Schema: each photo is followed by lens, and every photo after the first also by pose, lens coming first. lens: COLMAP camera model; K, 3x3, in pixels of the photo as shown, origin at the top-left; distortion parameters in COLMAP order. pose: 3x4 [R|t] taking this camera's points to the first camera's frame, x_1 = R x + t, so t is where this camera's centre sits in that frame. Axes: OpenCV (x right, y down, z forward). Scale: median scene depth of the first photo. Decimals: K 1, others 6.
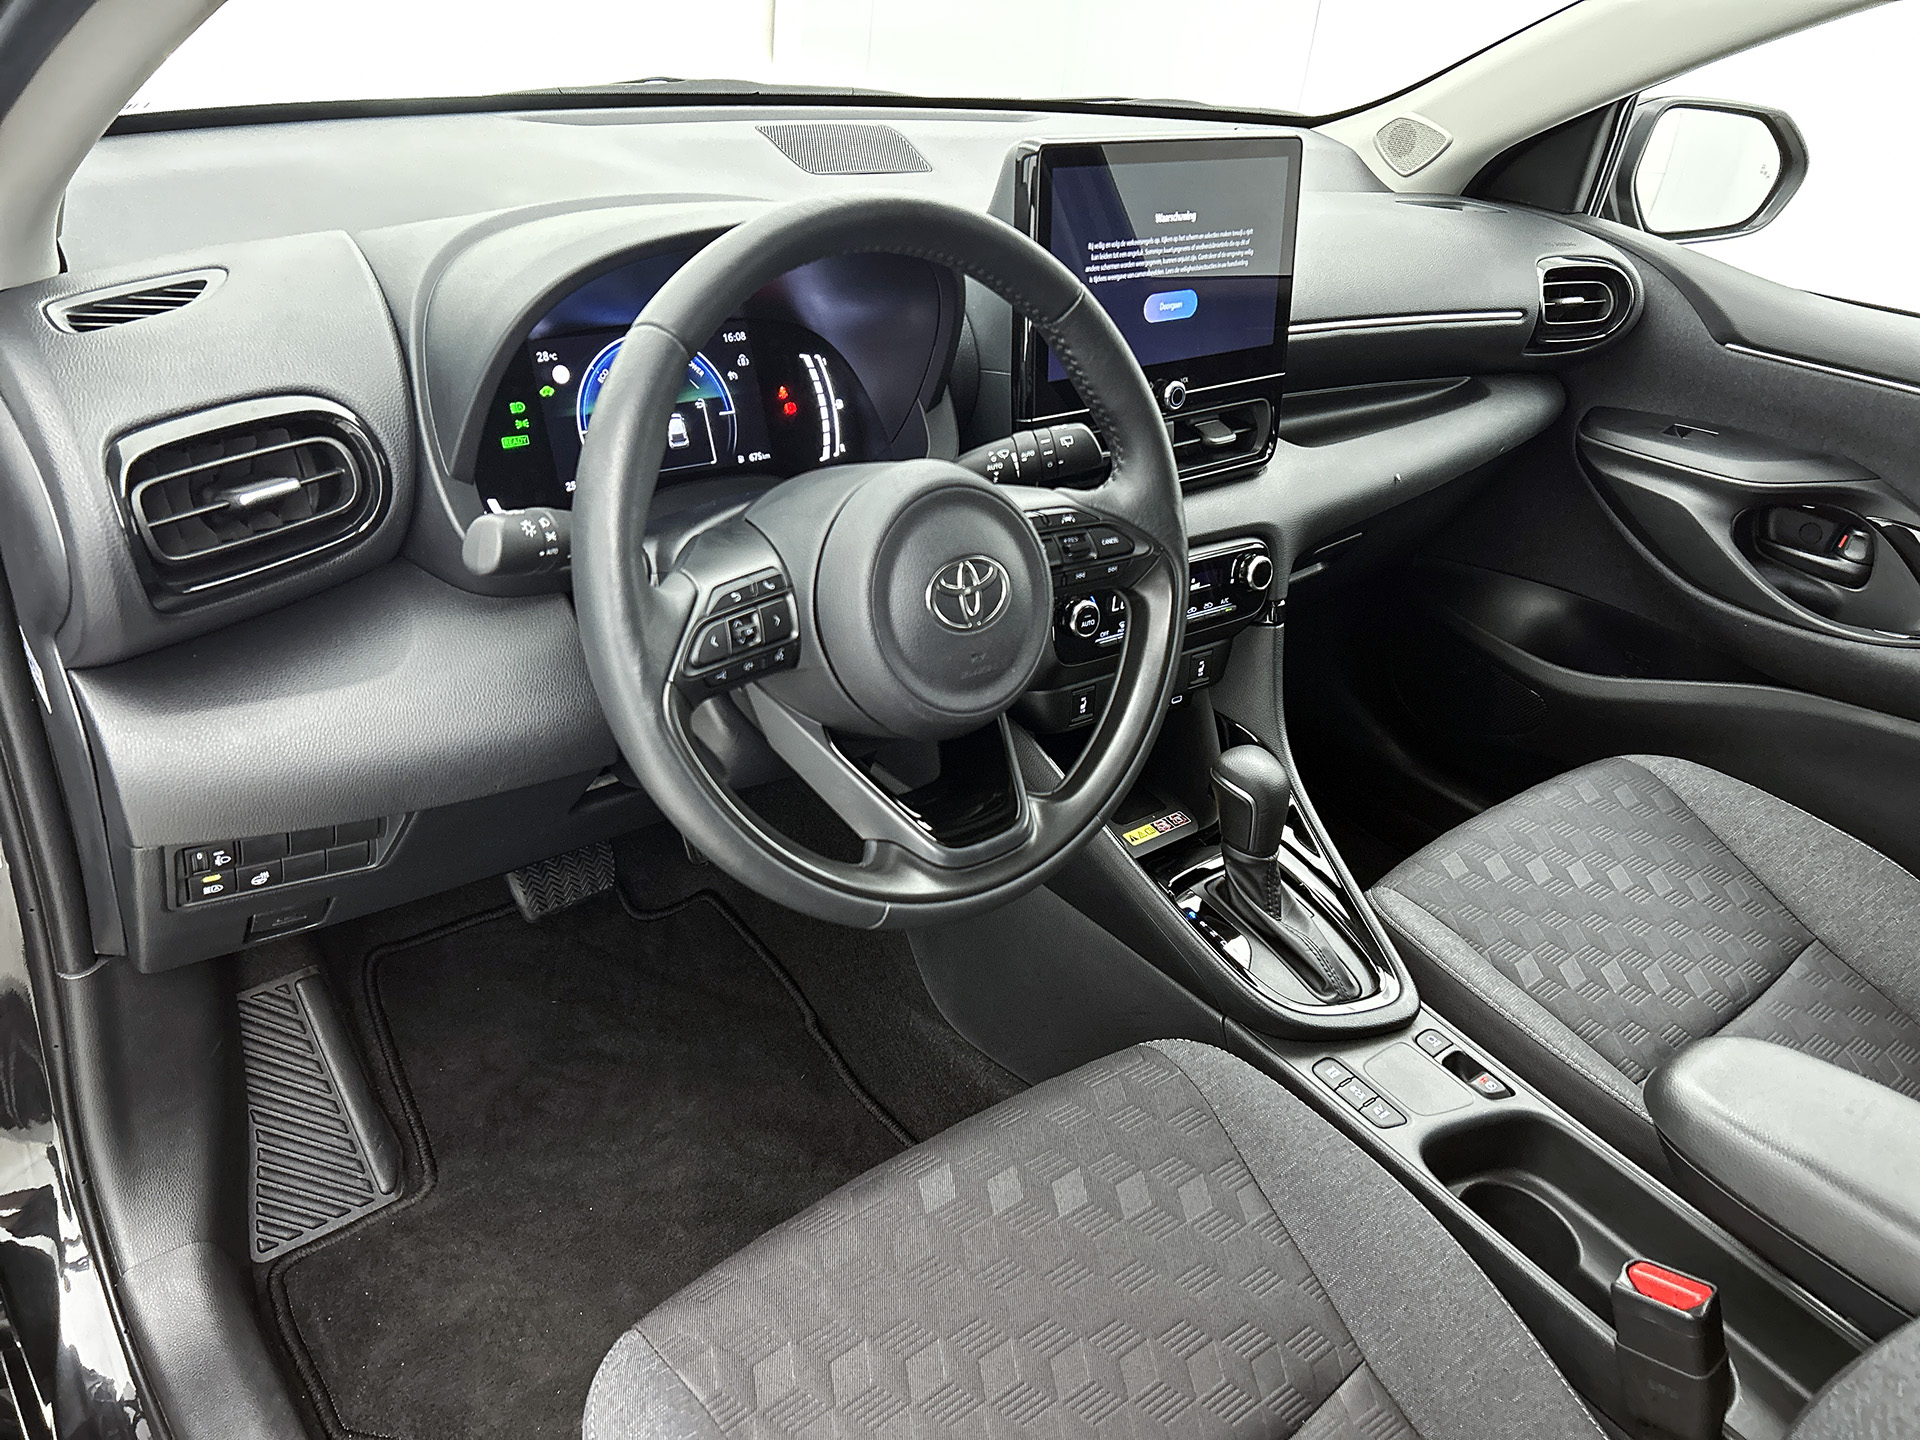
lens RADIAL K [[1467.0, 0, 948.6], [0, 1467.0, 706.7], [0, 0, 1]] dist [0.037911, -0.022511]
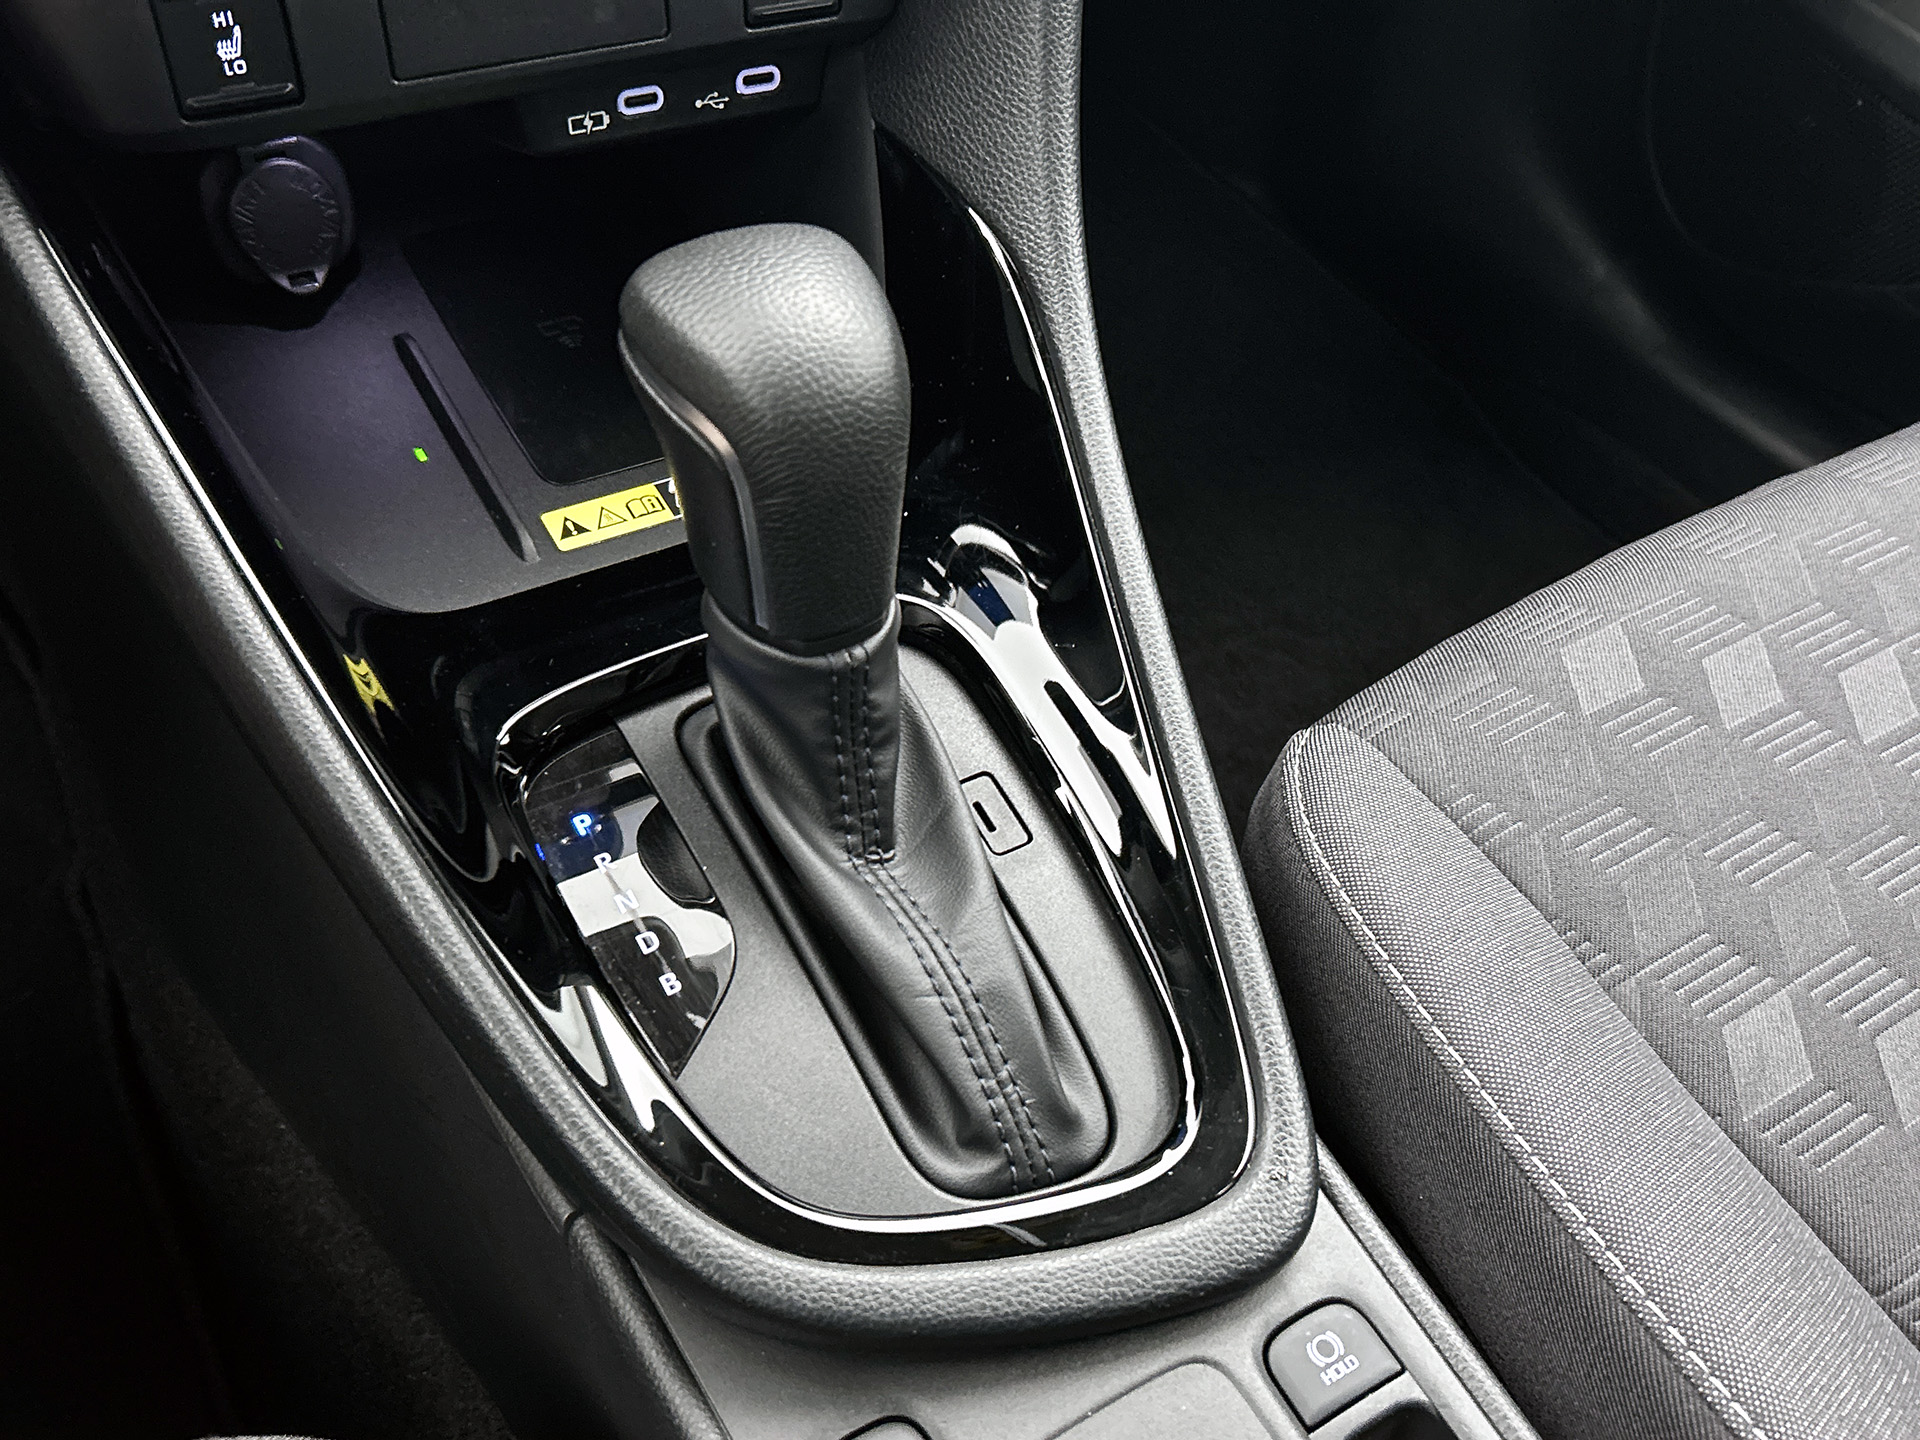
lens RADIAL K [[1748.4, 0, 943.8], [0, 1748.4, 740.0], [0, 0, 1]] dist [0.015481, 0.000000]
pose [[0.989120, 0.080115, -0.123382, 0.298649], [-0.043961, 0.961348, 0.271804, 0.030685], [0.140389, -0.263423, 0.954410, 0.731505]]
